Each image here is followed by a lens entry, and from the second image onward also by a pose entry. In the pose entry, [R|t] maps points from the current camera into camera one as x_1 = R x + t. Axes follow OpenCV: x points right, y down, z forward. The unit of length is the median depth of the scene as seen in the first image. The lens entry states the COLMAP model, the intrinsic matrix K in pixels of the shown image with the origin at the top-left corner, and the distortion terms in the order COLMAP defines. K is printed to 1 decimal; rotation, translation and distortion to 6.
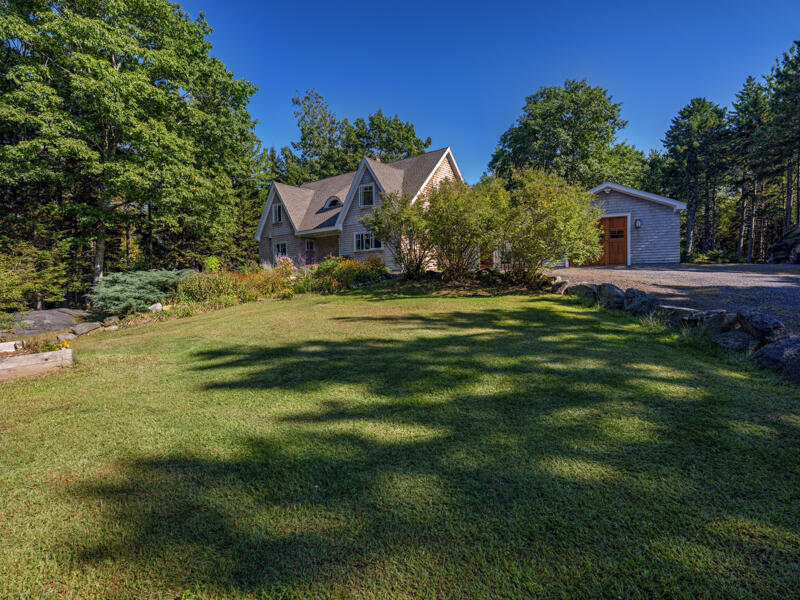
lens RADIAL K [[440.2, 0, 403.1], [0, 440.2, 301.2], [0, 0, 1]] dist [0.021649, -0.003288]
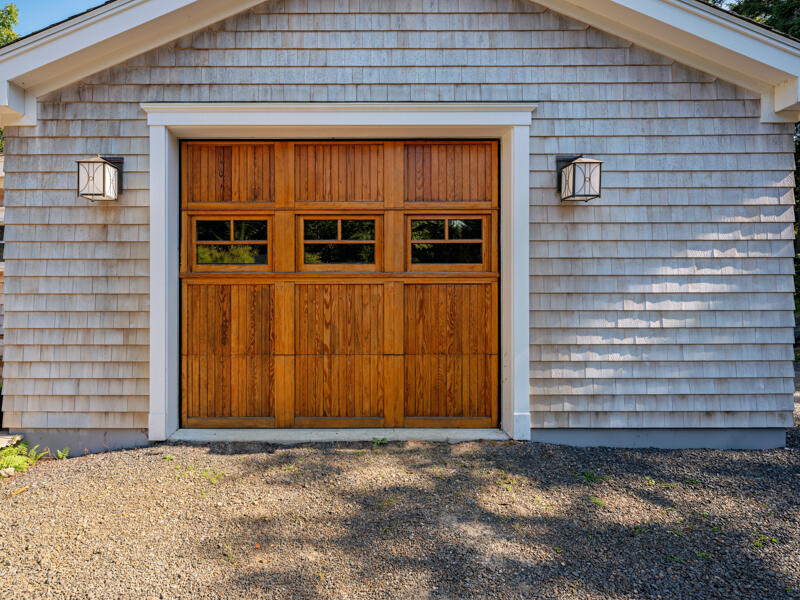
lens RADIAL K [[476.1, 0, 393.2], [0, 476.1, 295.7], [0, 0, 1]] dist [0.004581, -0.001308]
pose [[0.928033, 0.018827, 0.372022, 0.352351], [-0.004099, 0.999178, -0.040342, -0.109319], [-0.372476, 0.035914, 0.927347, 0.747251]]
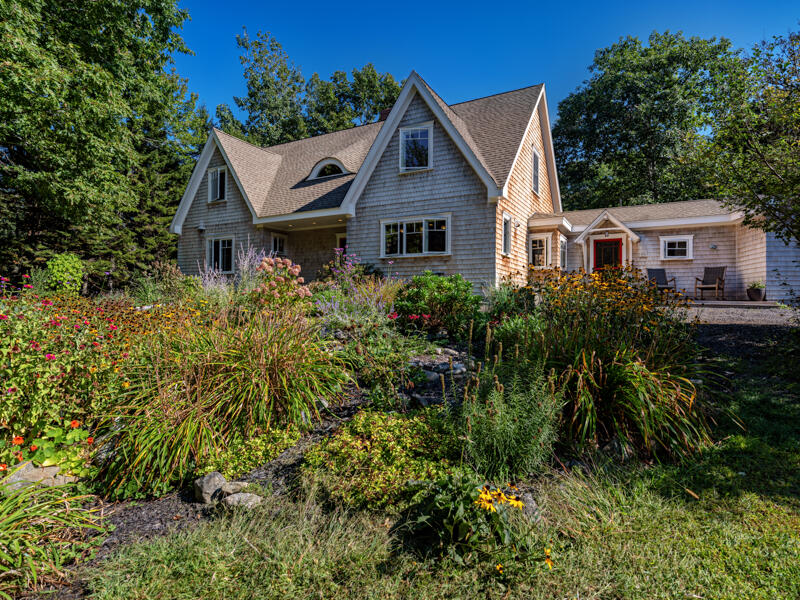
lens RADIAL K [[440.2, 0, 398.8], [0, 440.2, 297.1], [0, 0, 1]] dist [0.021649, -0.003288]
pose [[0.985837, 0.028638, 0.165241, -0.183725], [-0.020669, 0.998548, -0.049750, -0.043719], [-0.166426, 0.045630, 0.984998, 0.519965]]
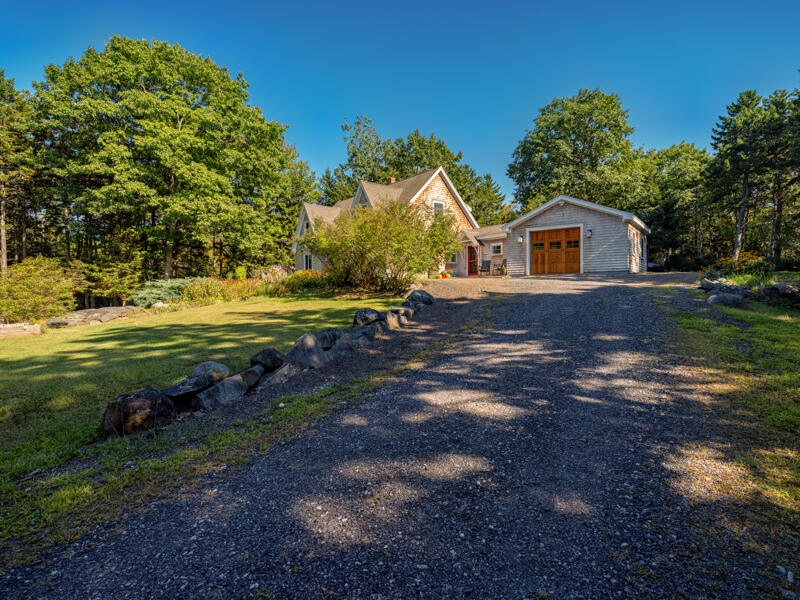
lens RADIAL K [[440.2, 0, 400.6], [0, 440.2, 301.8], [0, 0, 1]] dist [0.021649, -0.003288]
pose [[0.972069, 0.014265, -0.234259, 0.295261], [-0.016879, 0.999816, -0.009159, 0.002390], [0.234085, 0.012857, 0.972131, -0.104961]]
